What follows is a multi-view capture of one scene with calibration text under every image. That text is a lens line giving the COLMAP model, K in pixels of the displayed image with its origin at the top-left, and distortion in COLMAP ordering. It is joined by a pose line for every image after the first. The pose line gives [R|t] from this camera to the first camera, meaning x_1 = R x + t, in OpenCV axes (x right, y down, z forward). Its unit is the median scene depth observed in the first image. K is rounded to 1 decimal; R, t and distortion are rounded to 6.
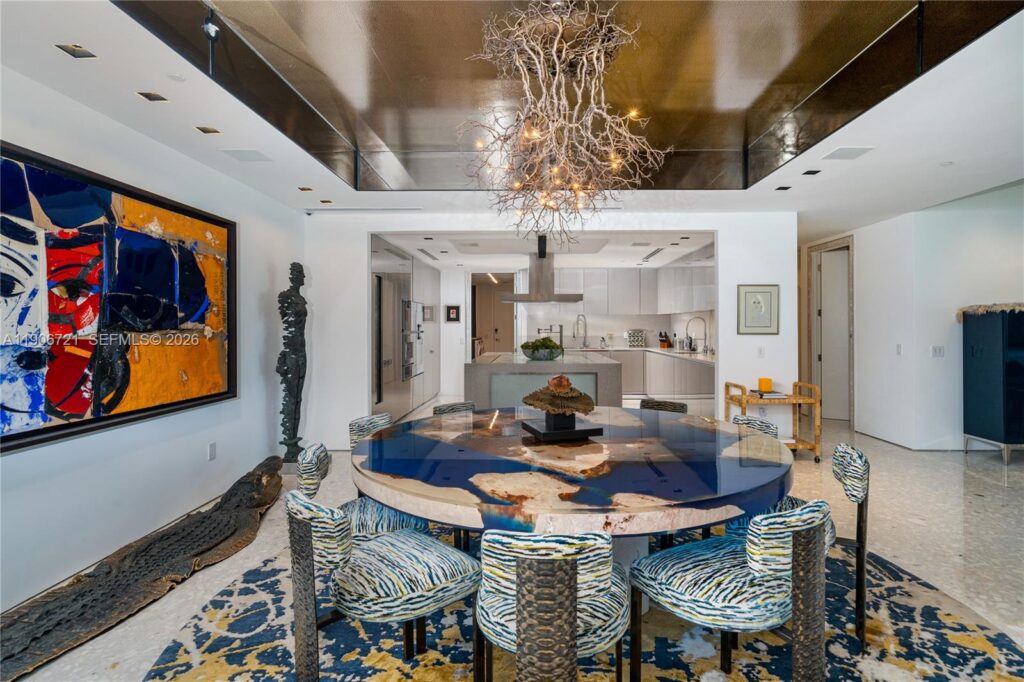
lens RADIAL K [[507.8, 0, 524.0], [0, 507.8, 331.1], [0, 0, 1]] dist [-0.000248, -0.000190]
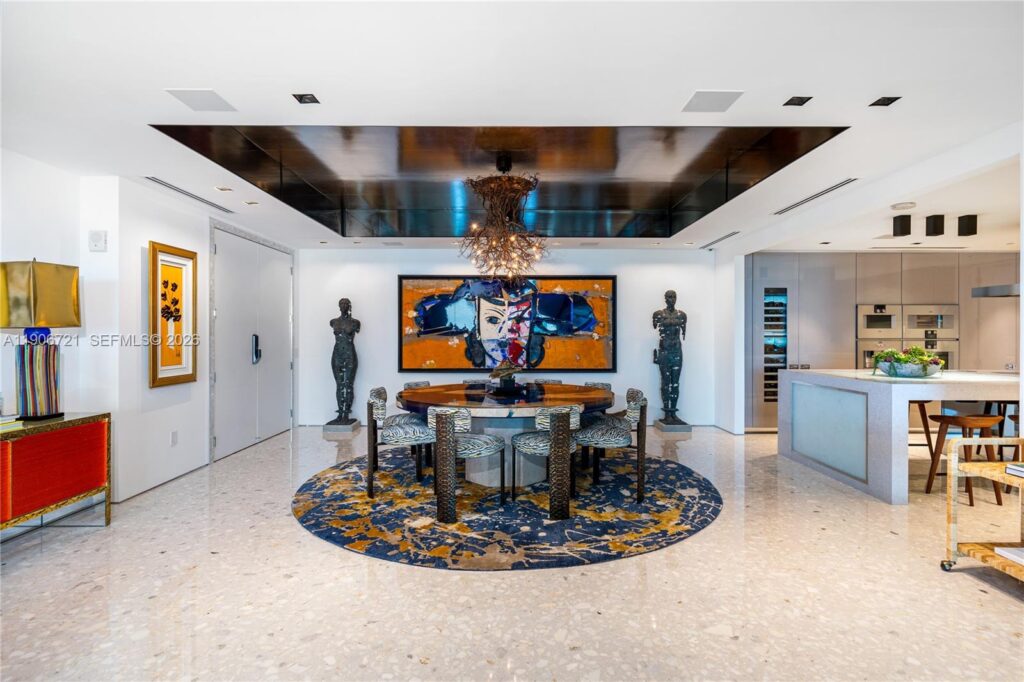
lens RADIAL K [[507.8, 0, 524.0], [0, 507.8, 331.1], [0, 0, 1]] dist [-0.000248, -0.000190]
pose [[0.032049, -0.005768, -0.999470, 1.583395], [-0.006548, 0.999961, -0.005981, -0.004663], [0.999465, 0.006737, 0.032010, 0.804858]]
